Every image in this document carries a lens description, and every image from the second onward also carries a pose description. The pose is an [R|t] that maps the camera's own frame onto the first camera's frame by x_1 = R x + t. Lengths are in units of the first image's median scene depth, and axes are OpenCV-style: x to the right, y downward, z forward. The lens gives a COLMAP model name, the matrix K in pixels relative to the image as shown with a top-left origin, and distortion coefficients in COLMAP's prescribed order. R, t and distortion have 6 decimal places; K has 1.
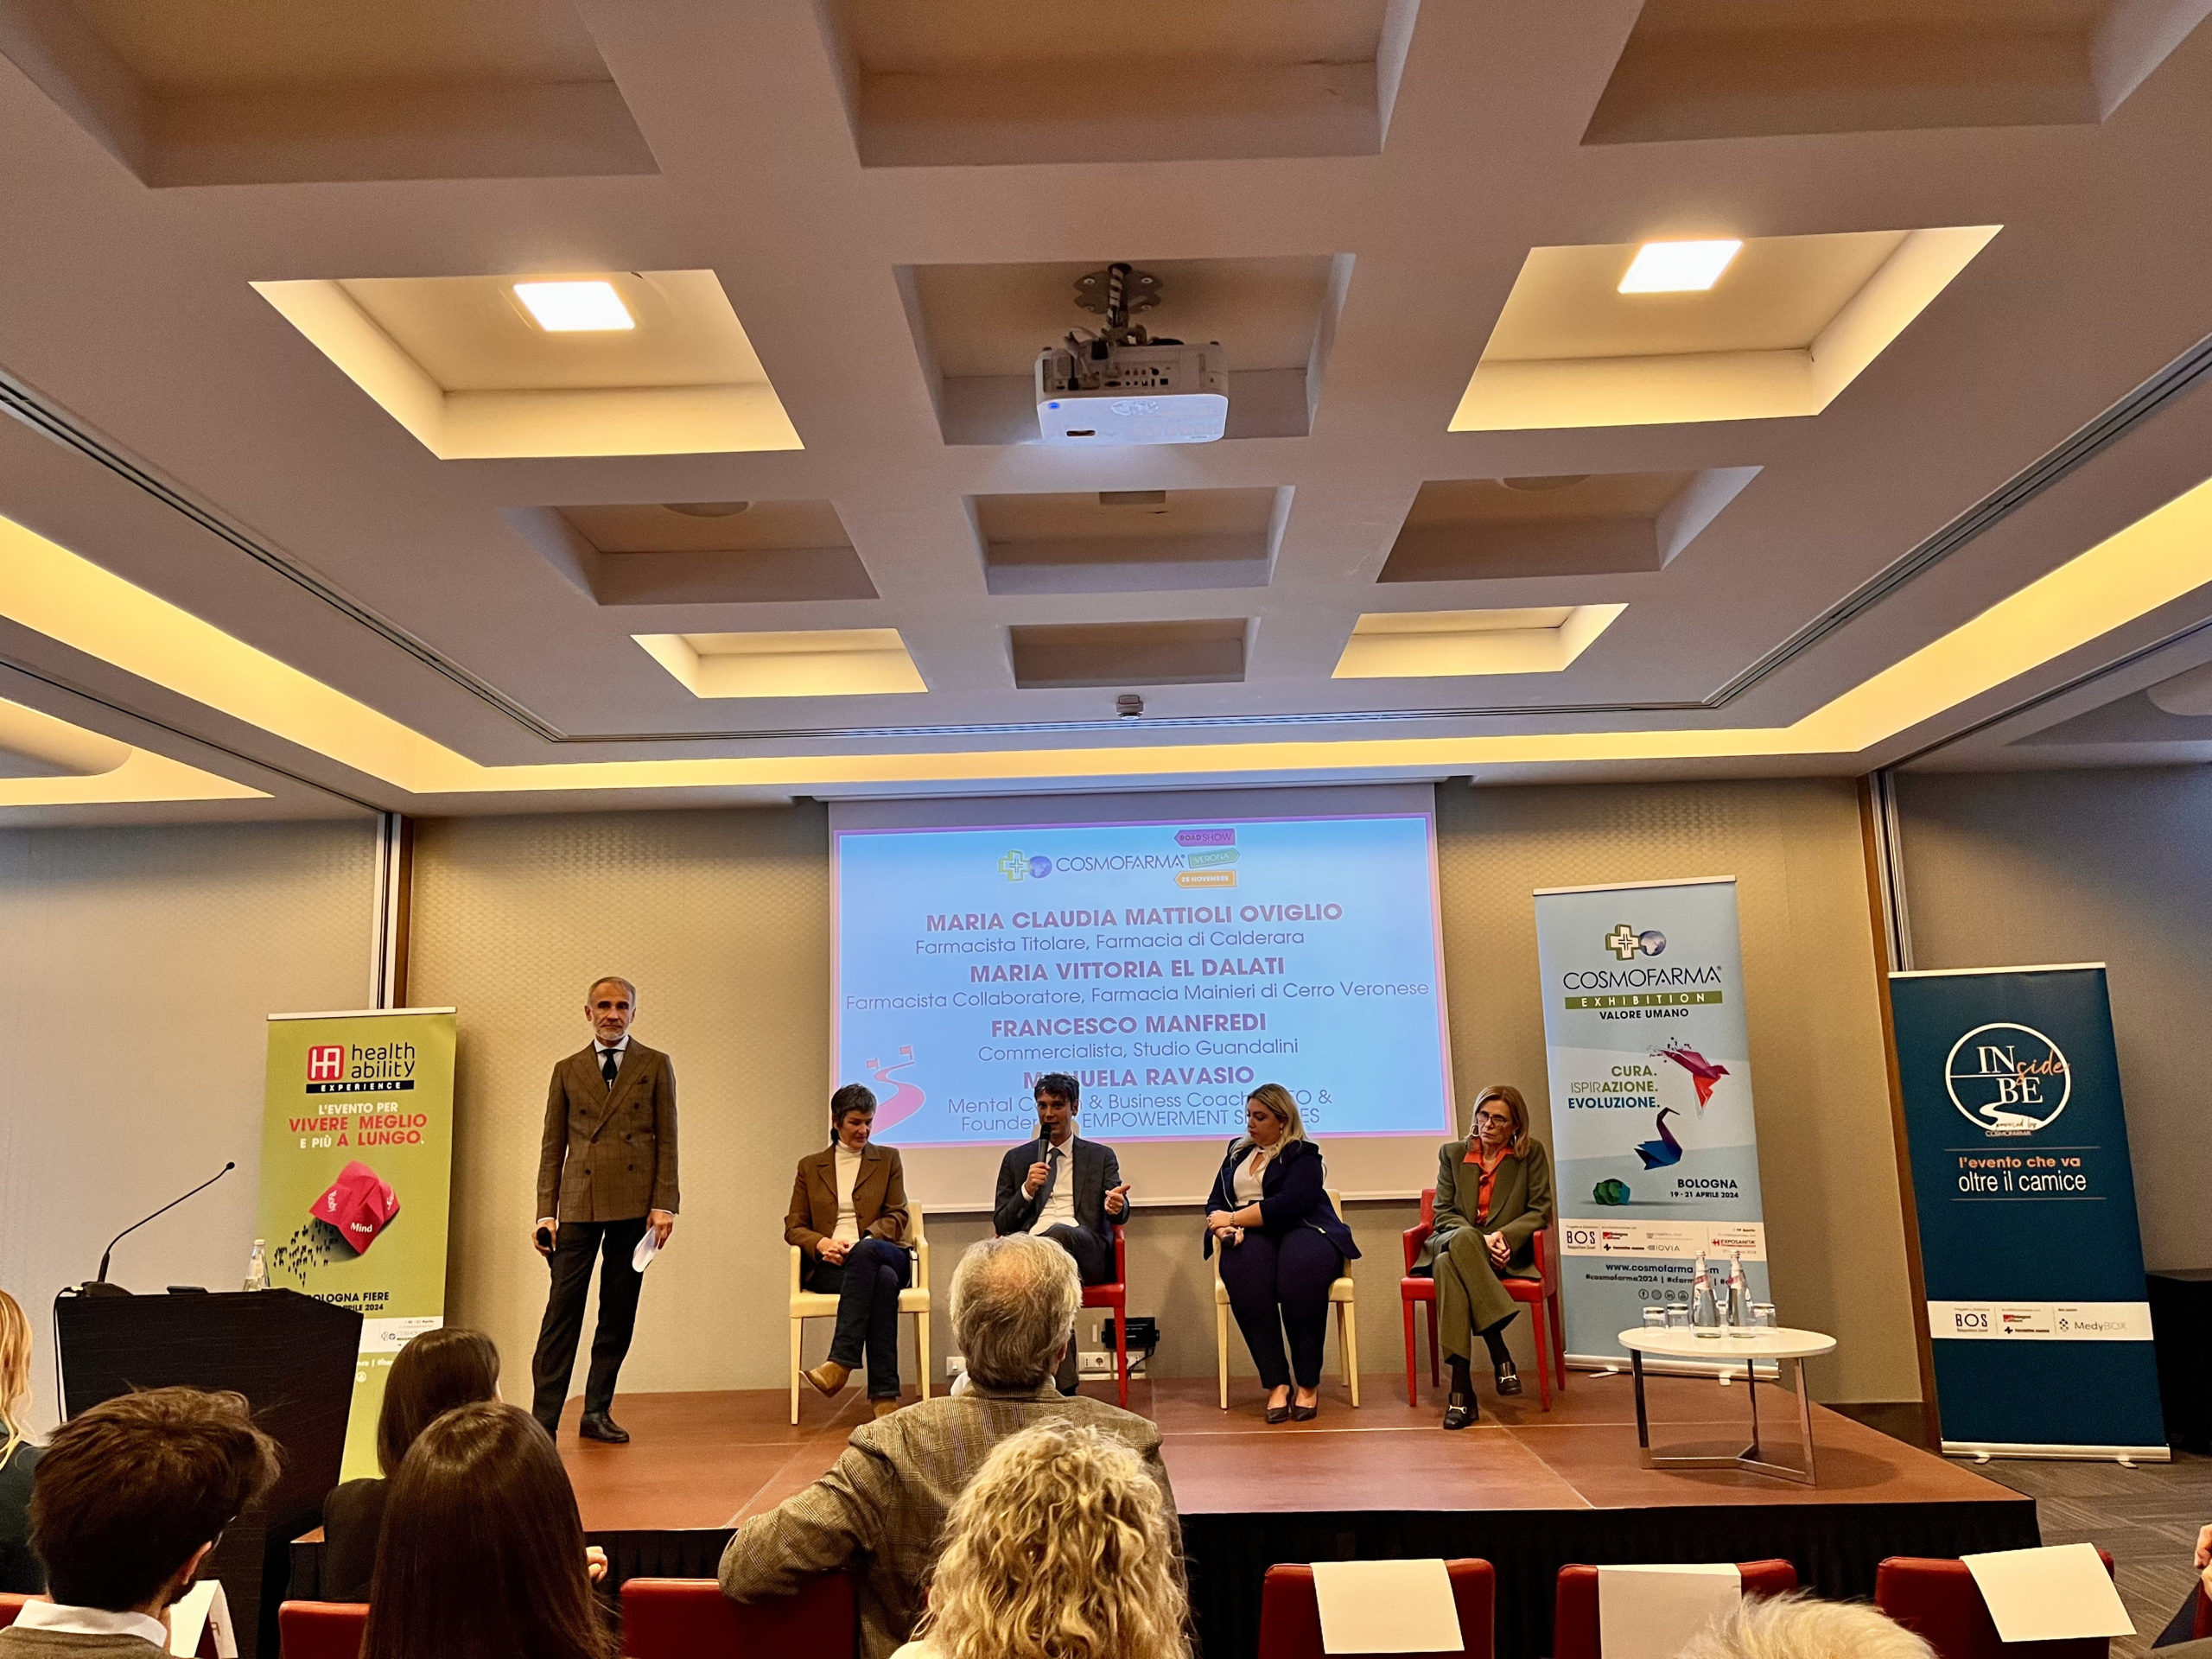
lens RADIAL K [[1707.0, 0, 1108.5], [0, 1707.0, 841.0], [0, 0, 1]] dist [0.056821, -0.060408]
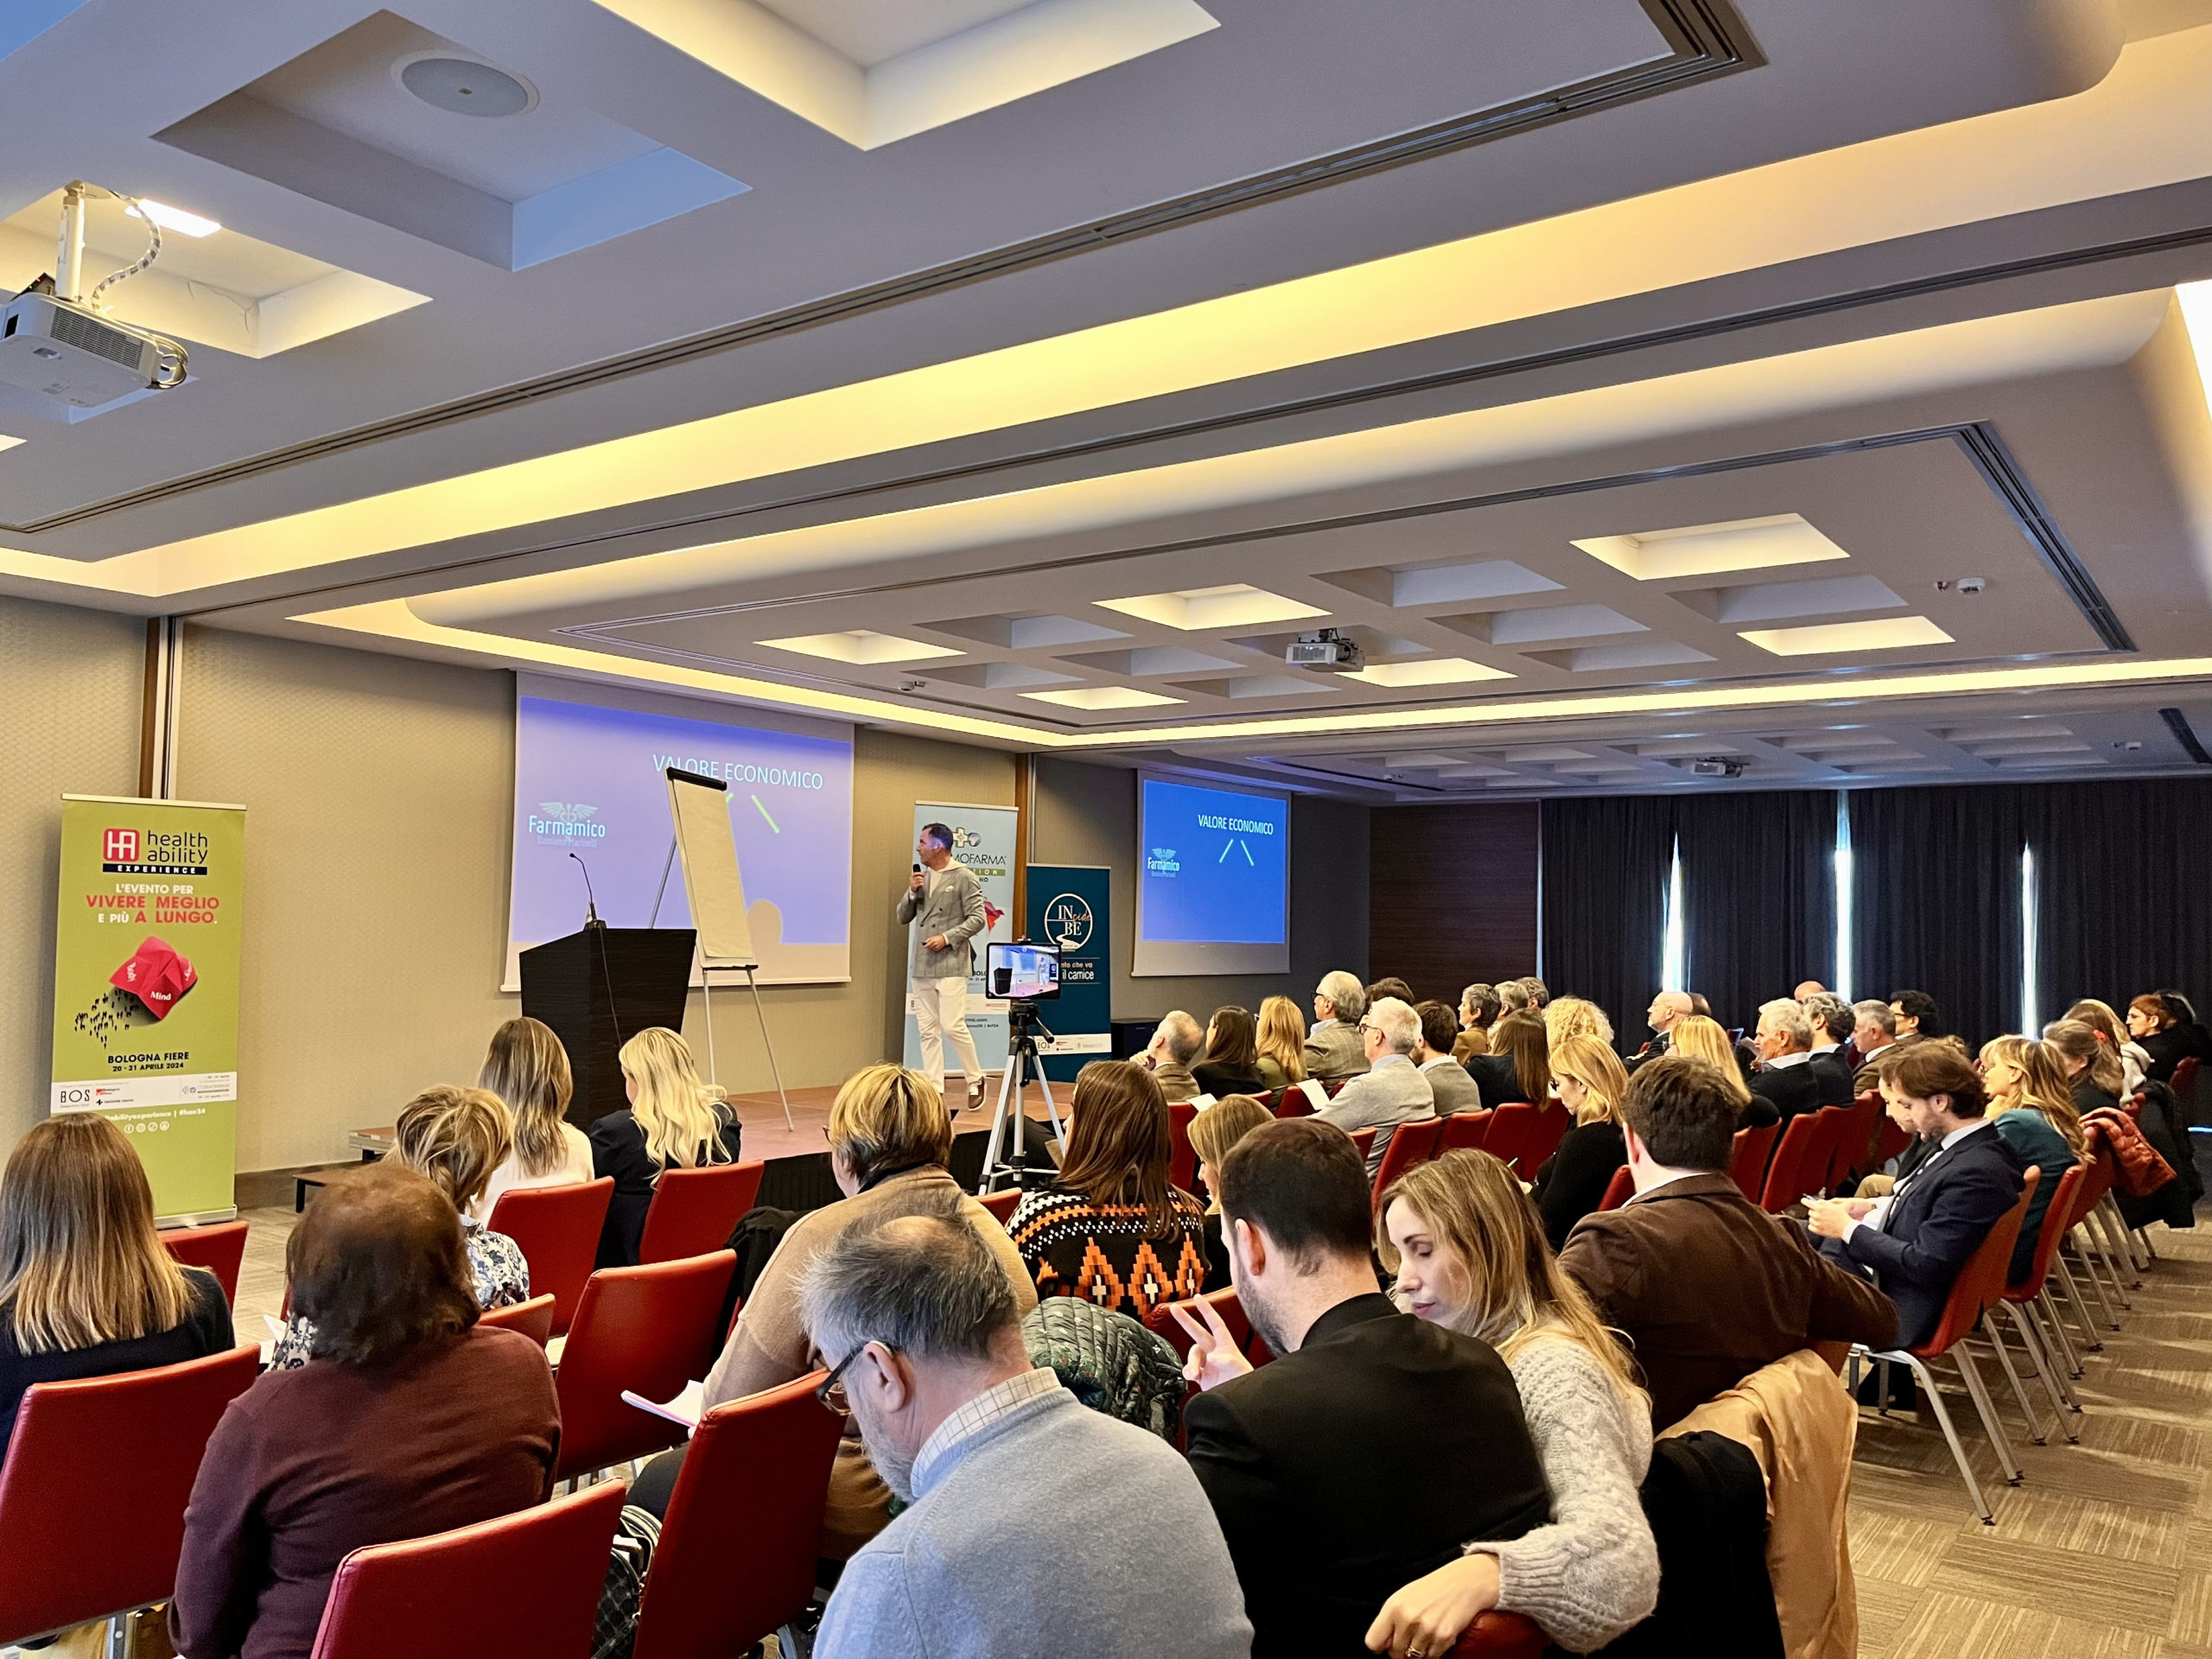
lens RADIAL K [[1707.0, 0, 1109.4], [0, 1707.0, 832.5], [0, 0, 1]] dist [0.056821, -0.060408]
pose [[0.566250, 0.084025, 0.819939, -1.030062], [-0.159547, 0.987149, 0.009023, 0.014041], [-0.808644, -0.135928, 0.572379, -0.114297]]
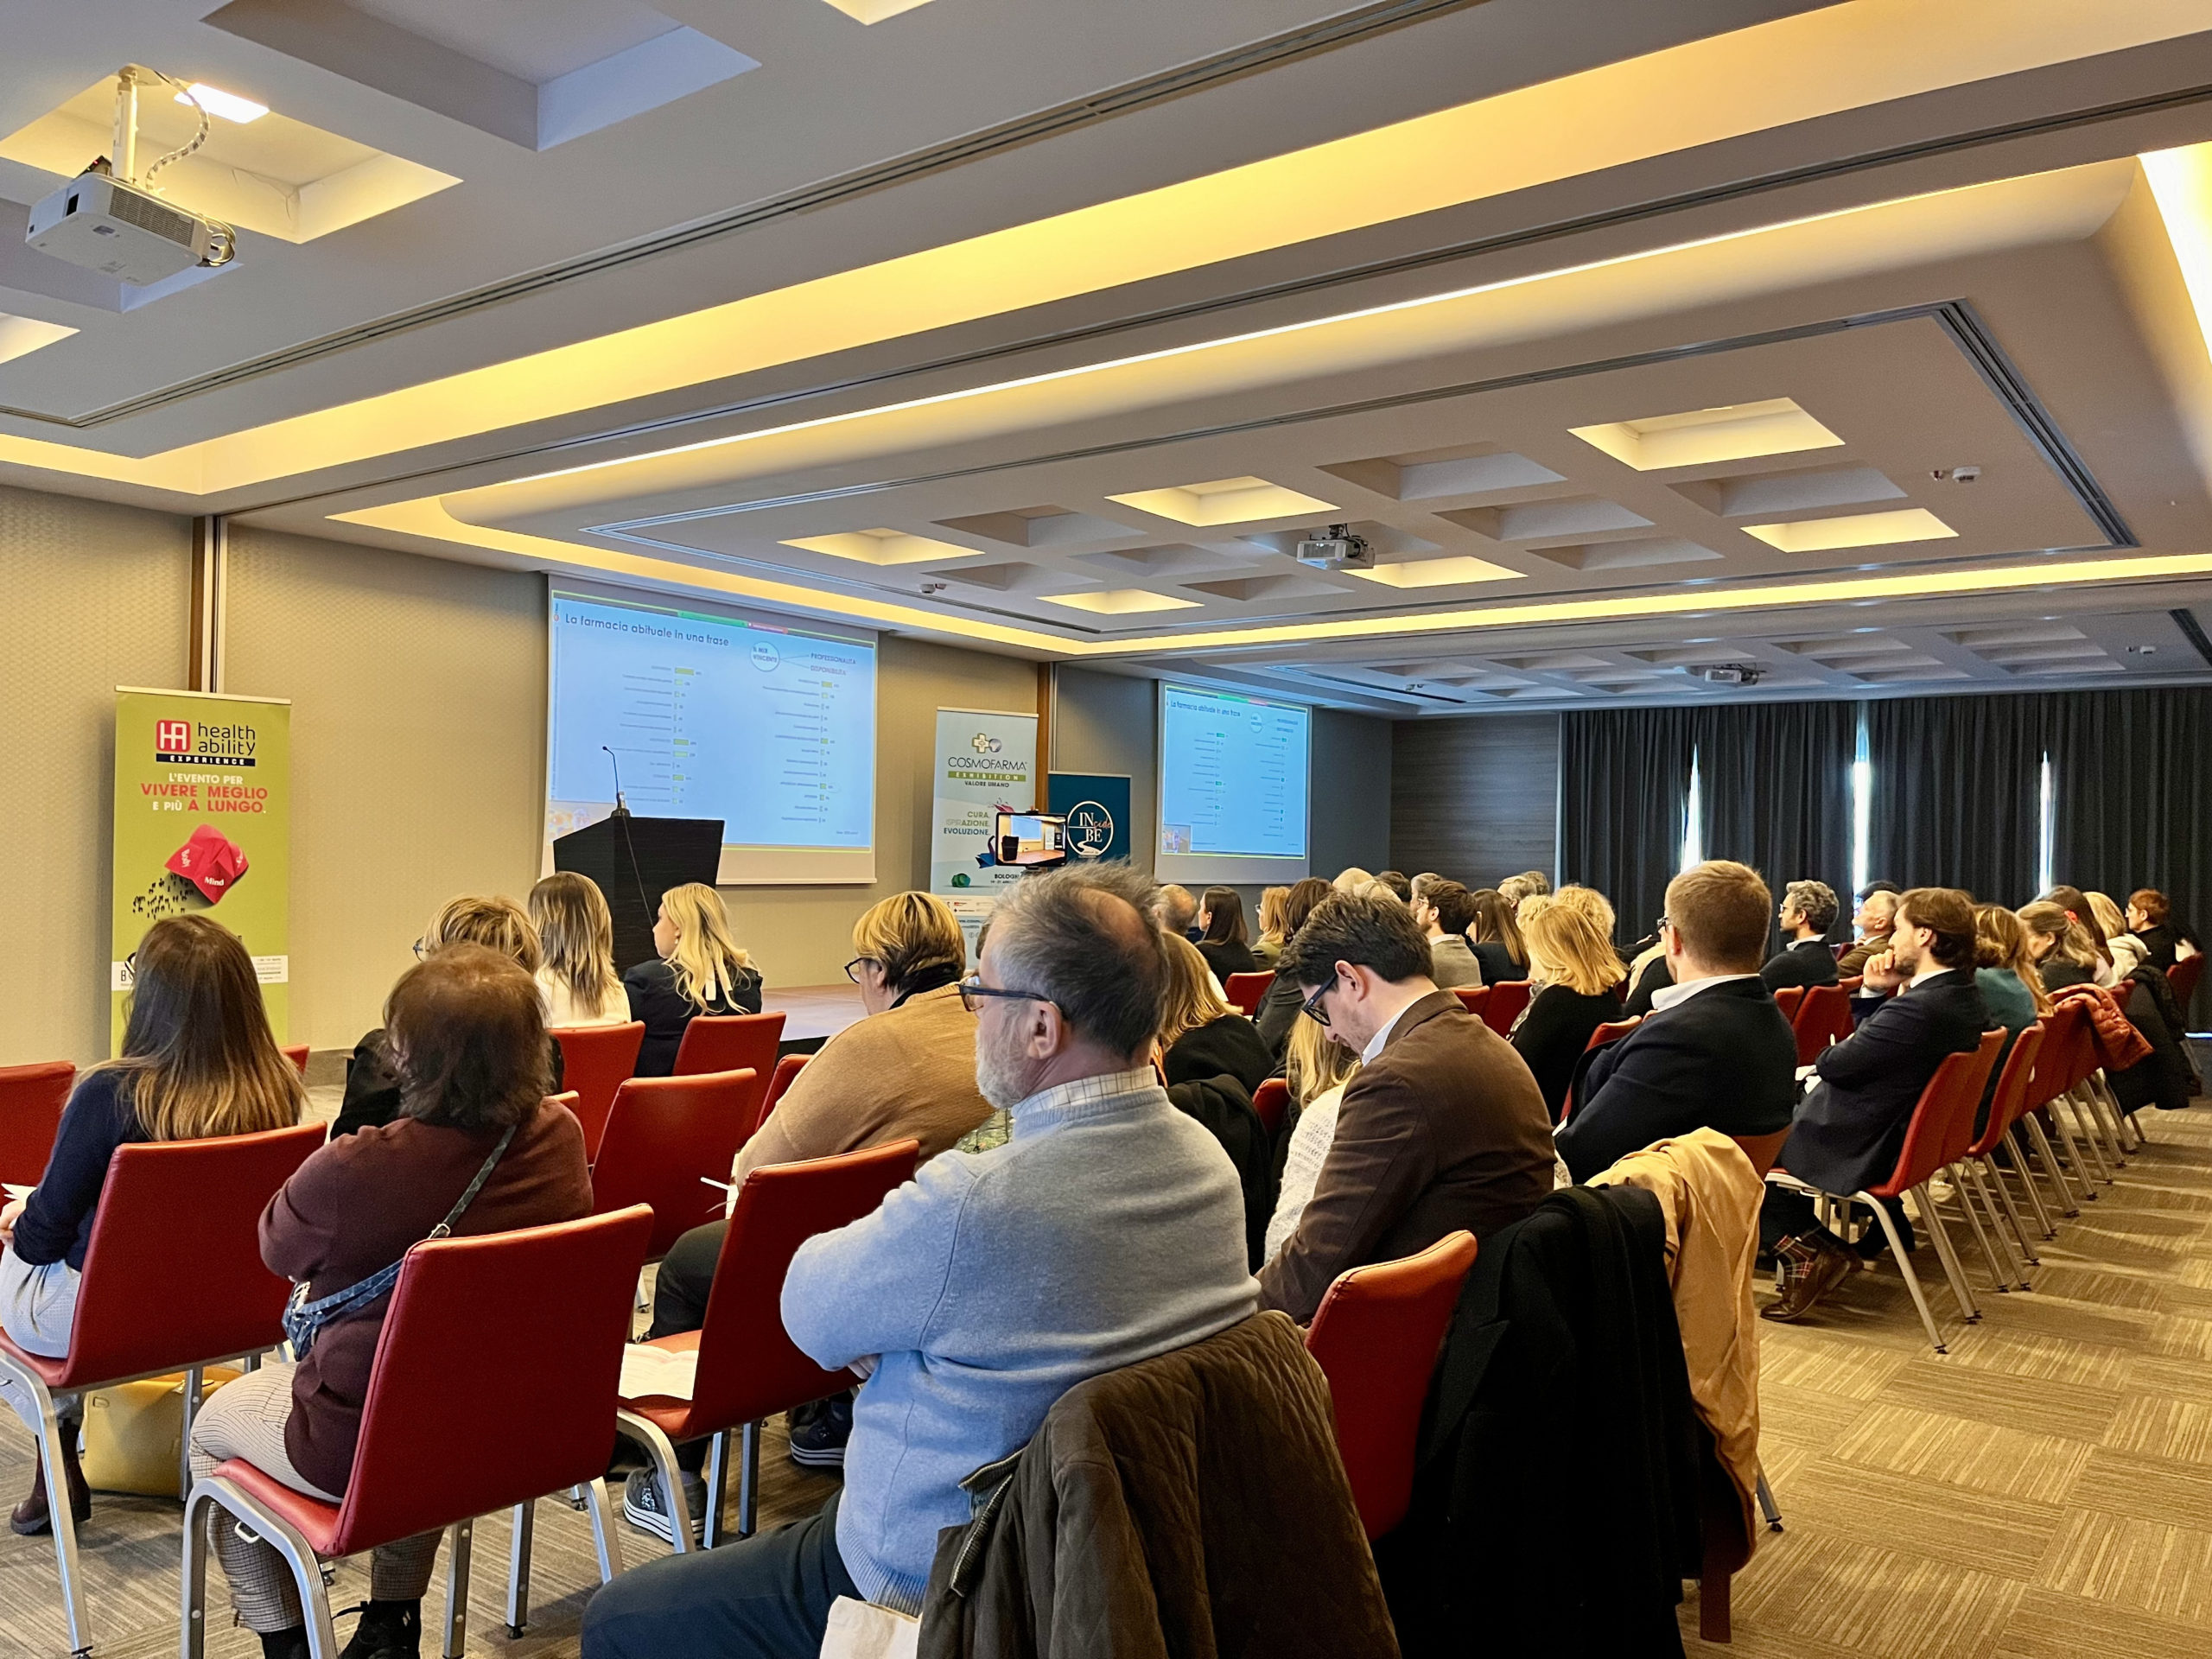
lens RADIAL K [[1707.0, 0, 1104.0], [0, 1707.0, 829.1], [0, 0, 1]] dist [0.056821, -0.060408]
pose [[0.583057, 0.052701, 0.810720, -1.048838], [-0.159967, 0.985806, 0.050963, 0.036370], [-0.796527, -0.159402, 0.583212, -0.146066]]
